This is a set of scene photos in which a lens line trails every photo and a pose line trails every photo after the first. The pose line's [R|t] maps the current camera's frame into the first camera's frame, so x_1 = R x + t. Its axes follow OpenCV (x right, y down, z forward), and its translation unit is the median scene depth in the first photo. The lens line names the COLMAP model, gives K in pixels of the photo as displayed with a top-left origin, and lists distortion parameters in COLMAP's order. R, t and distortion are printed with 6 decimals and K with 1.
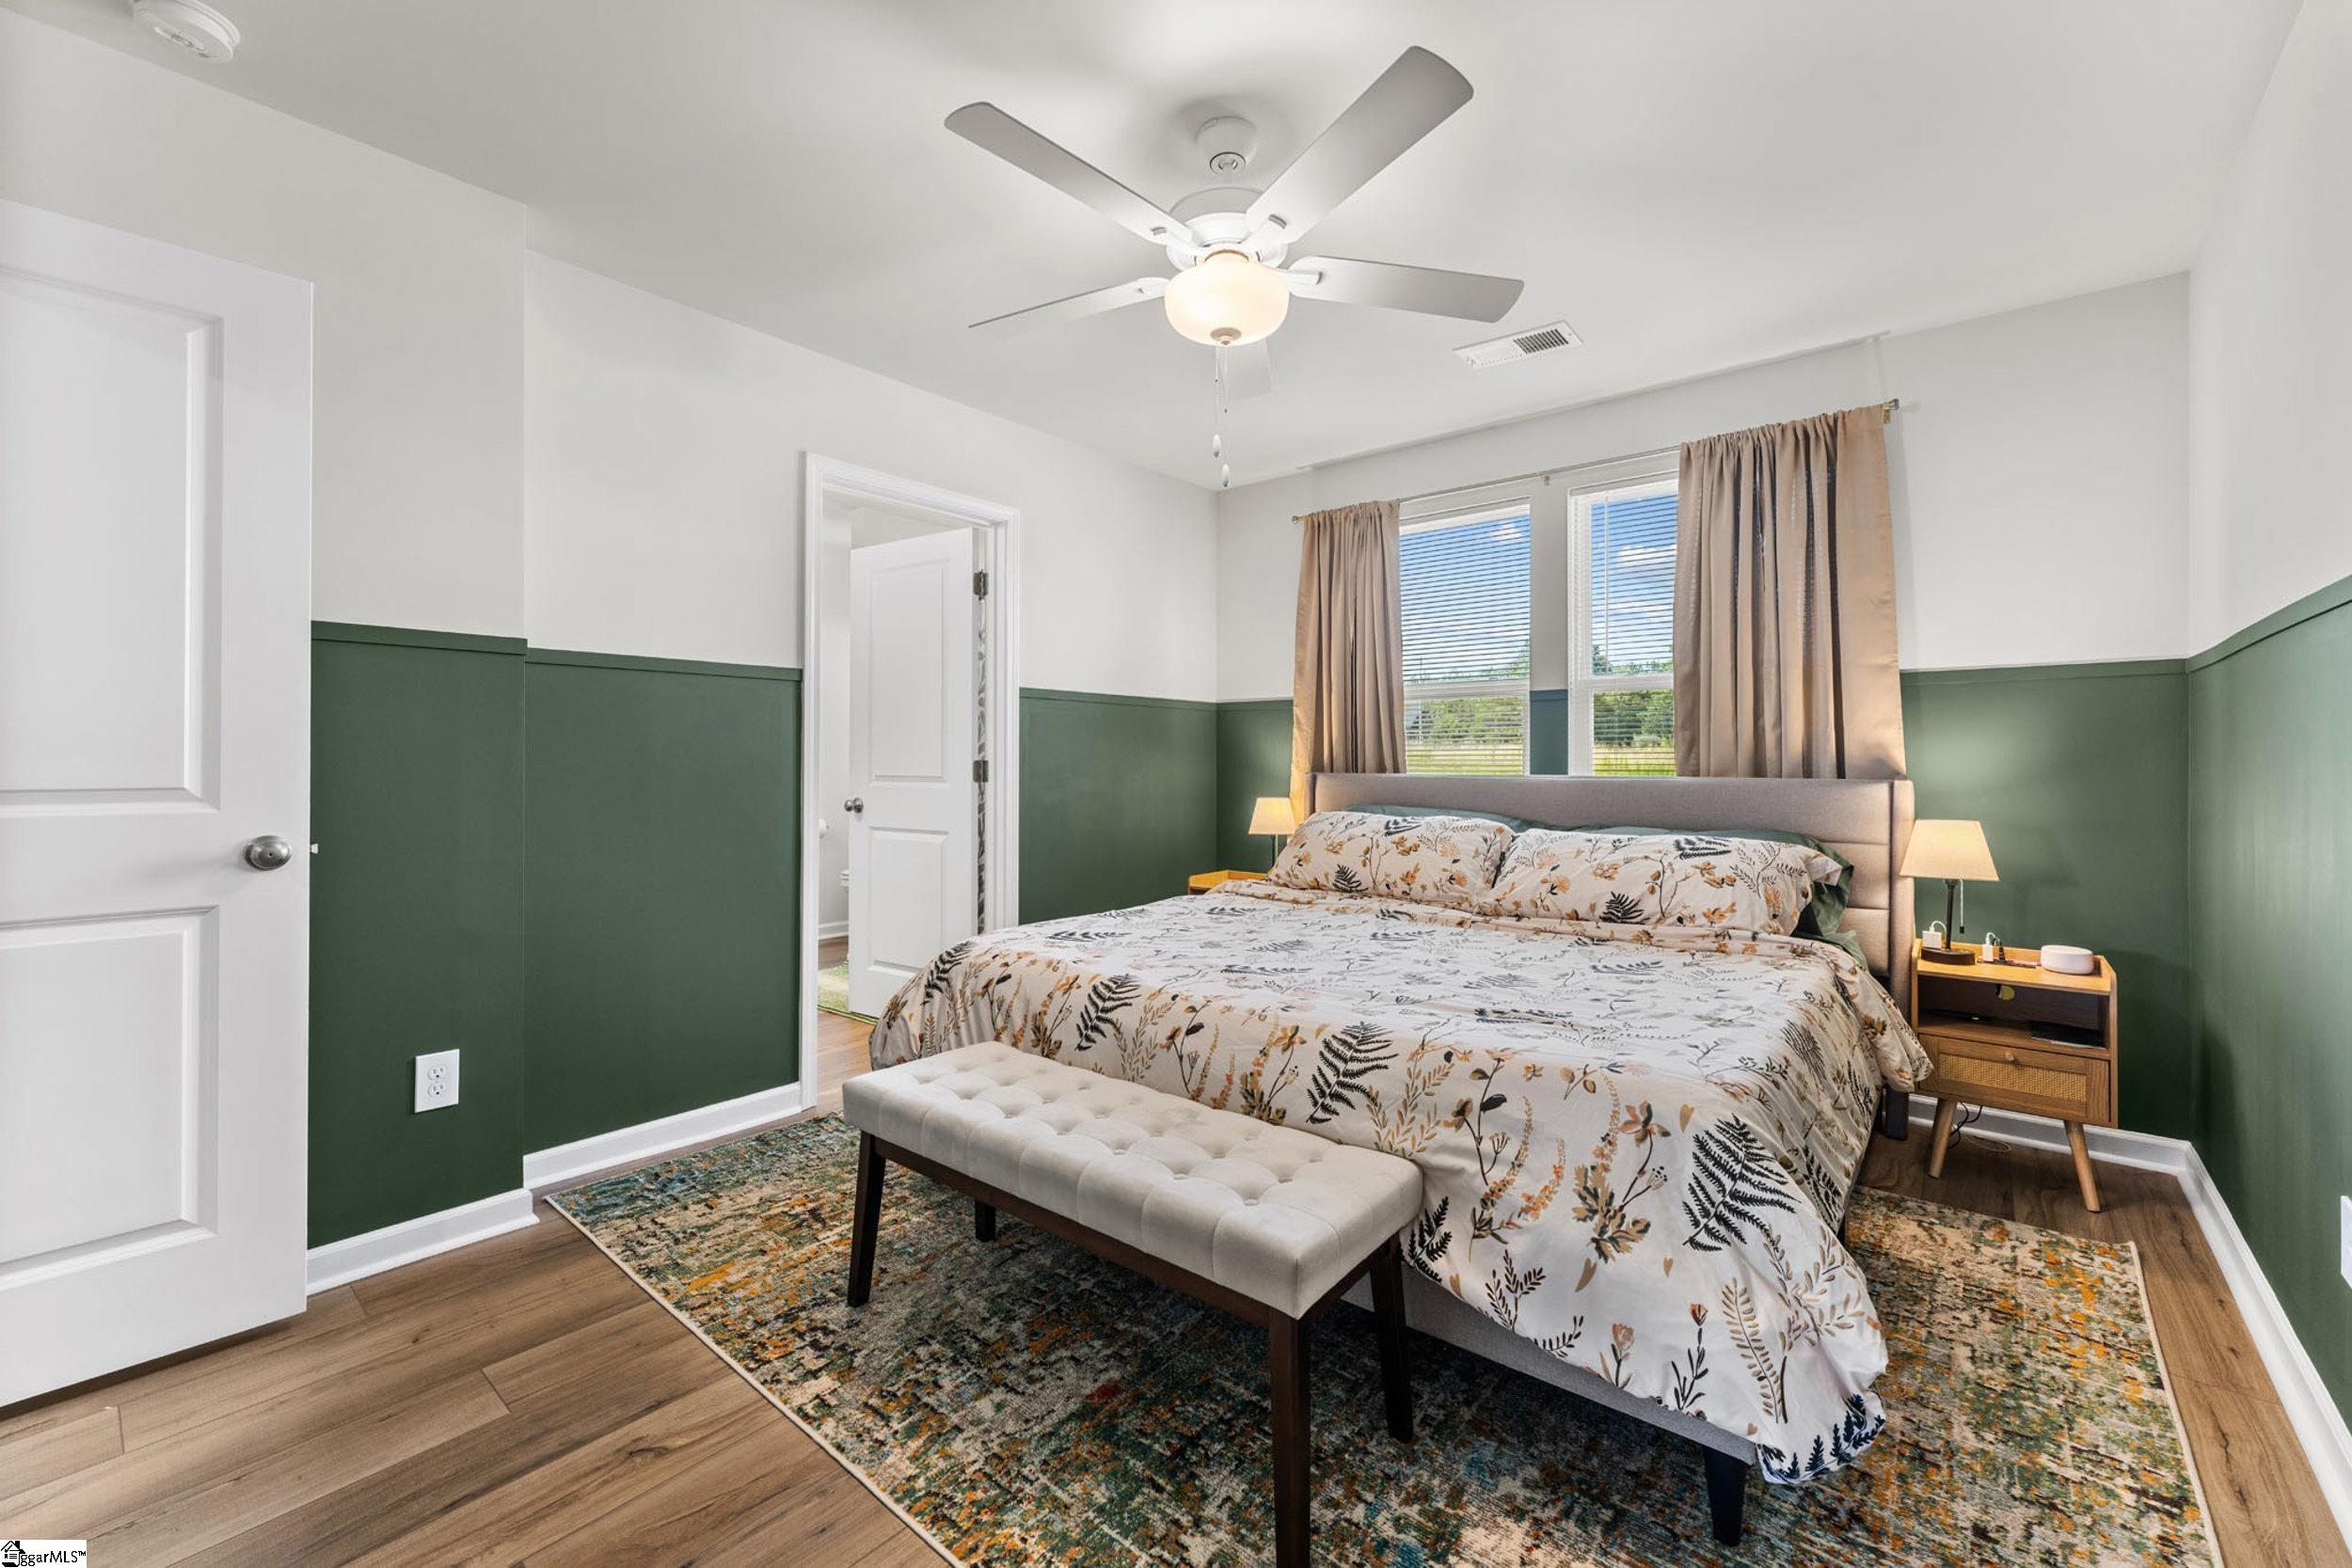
lens RADIAL K [[953.4, 0, 1165.3], [0, 953.4, 769.7], [0, 0, 1]] dist [-0.002649, -0.000520]
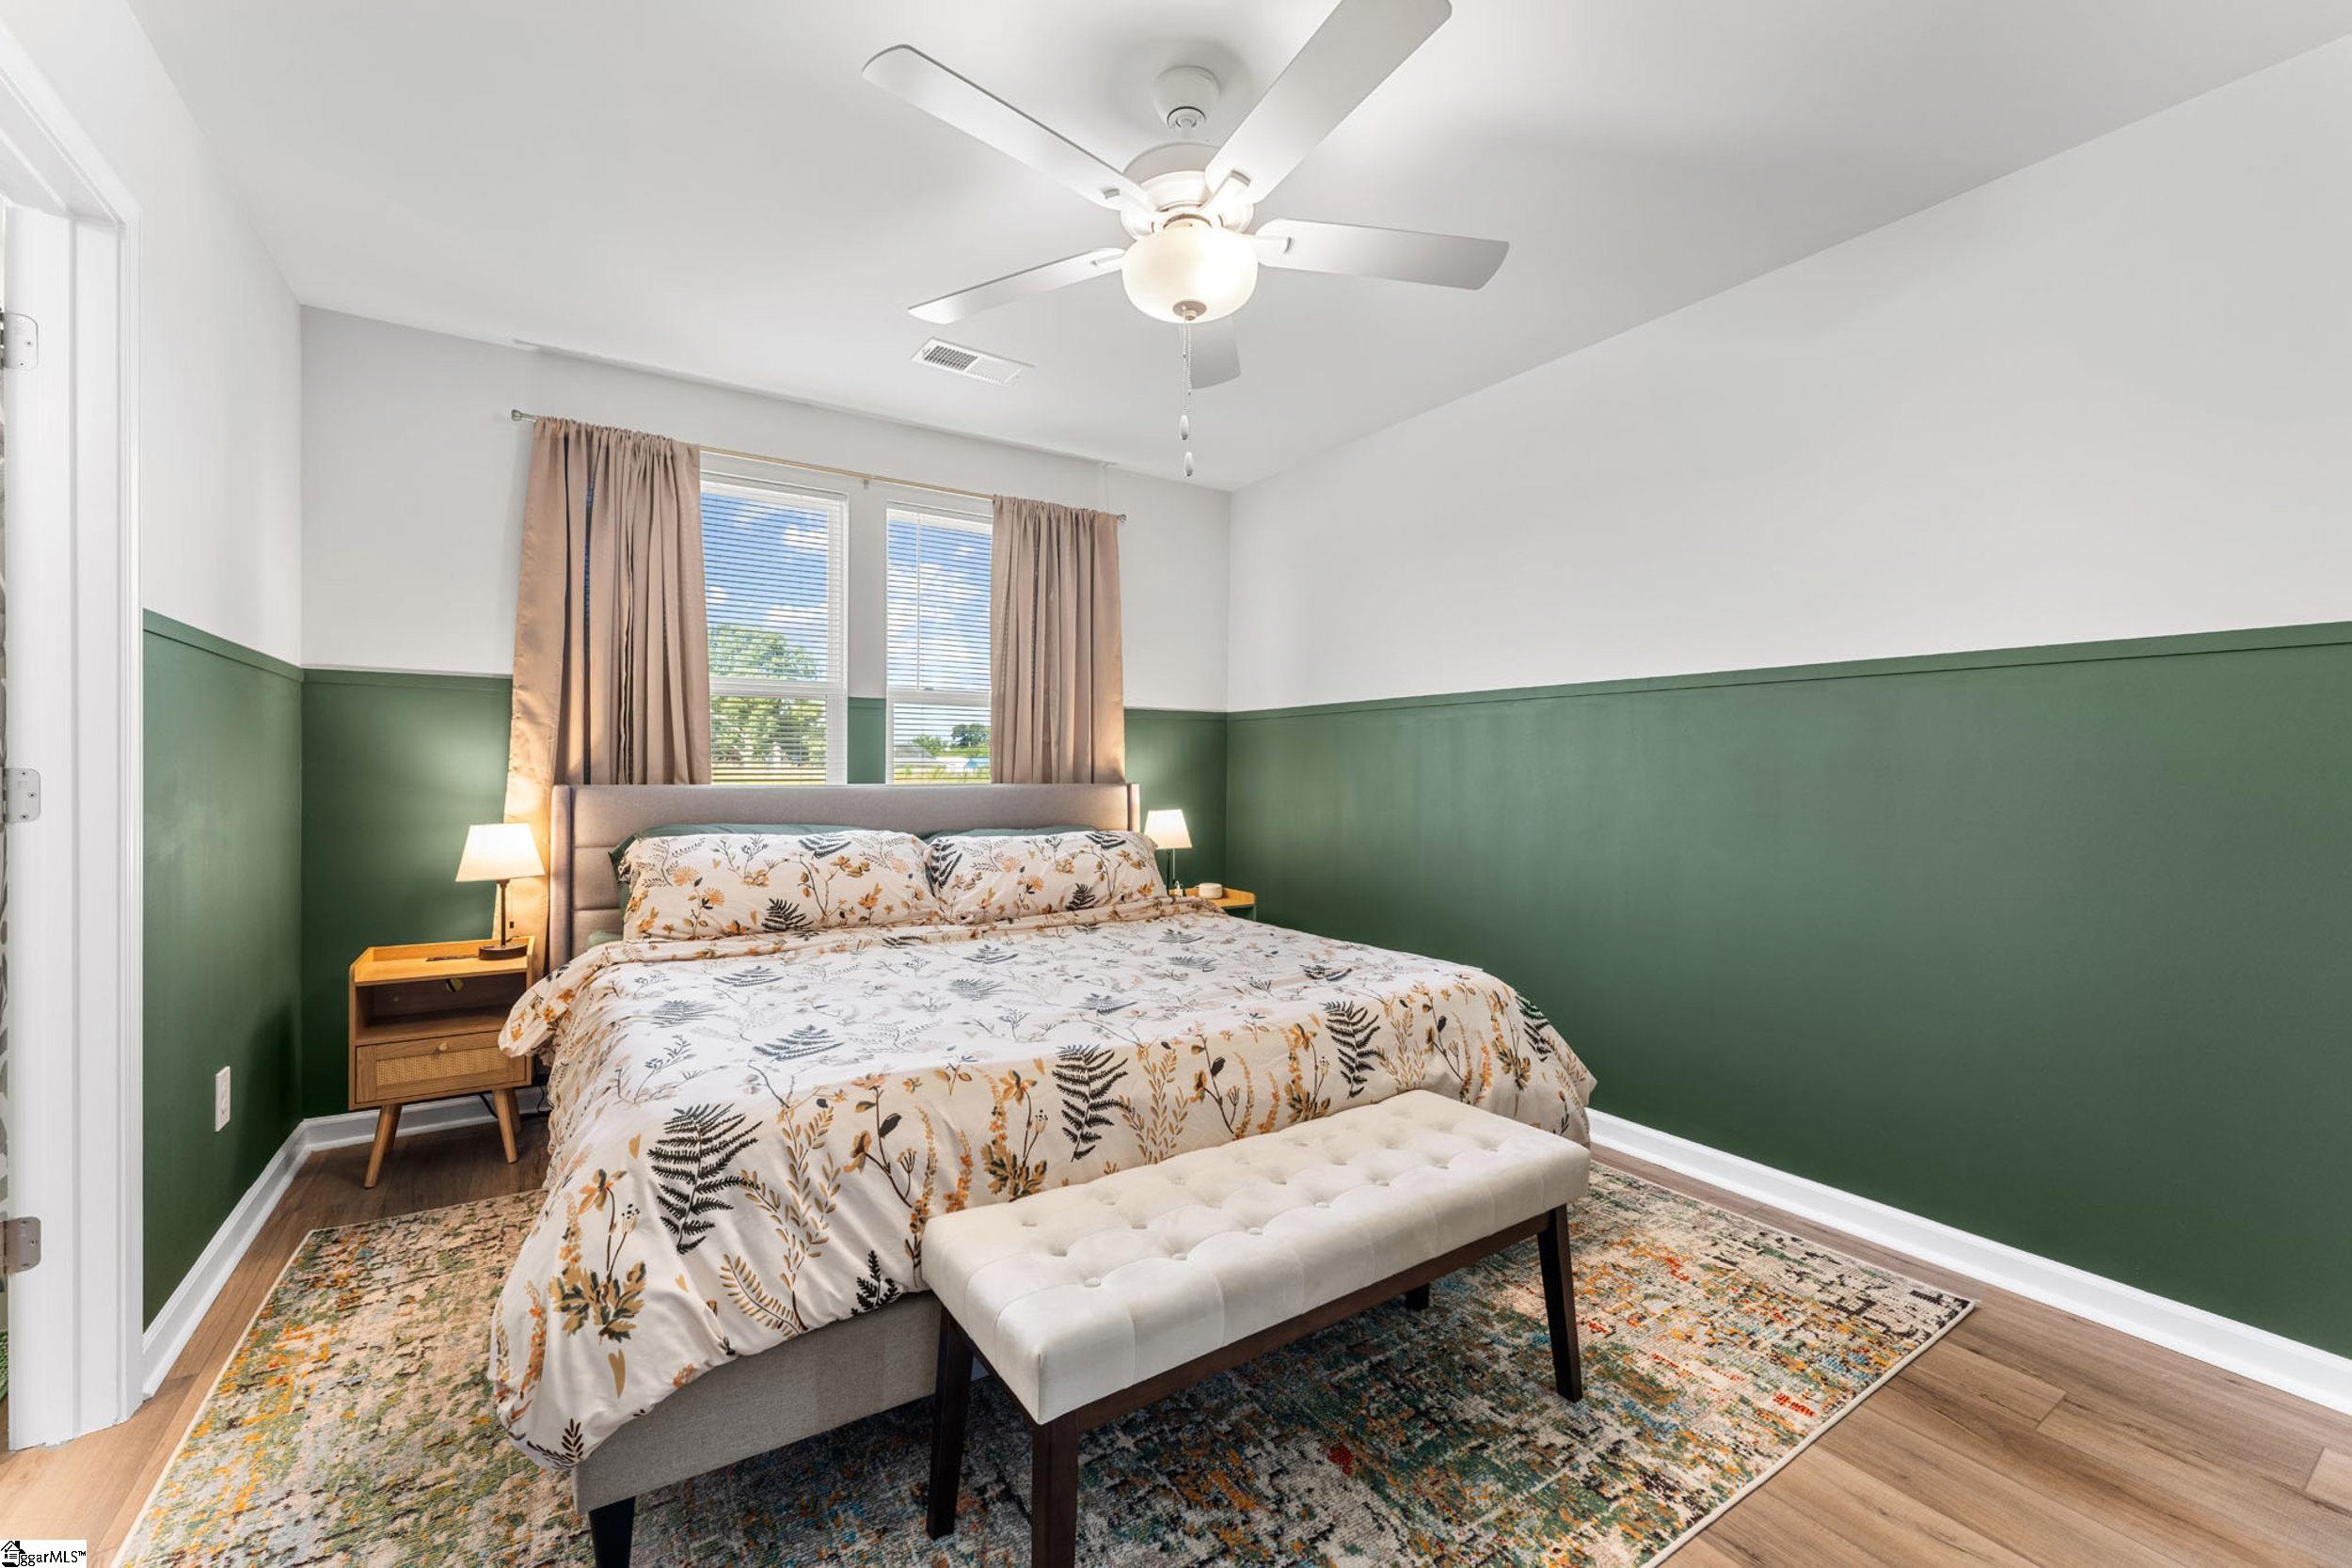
lens RADIAL K [[953.4, 0, 1177.7], [0, 953.4, 790.0], [0, 0, 1]] dist [-0.002649, -0.000520]
pose [[0.283782, -0.020569, 0.958668, -0.598651], [0.004502, 0.999787, 0.020119, -0.008739], [-0.958878, -0.001394, 0.283815, 0.543578]]
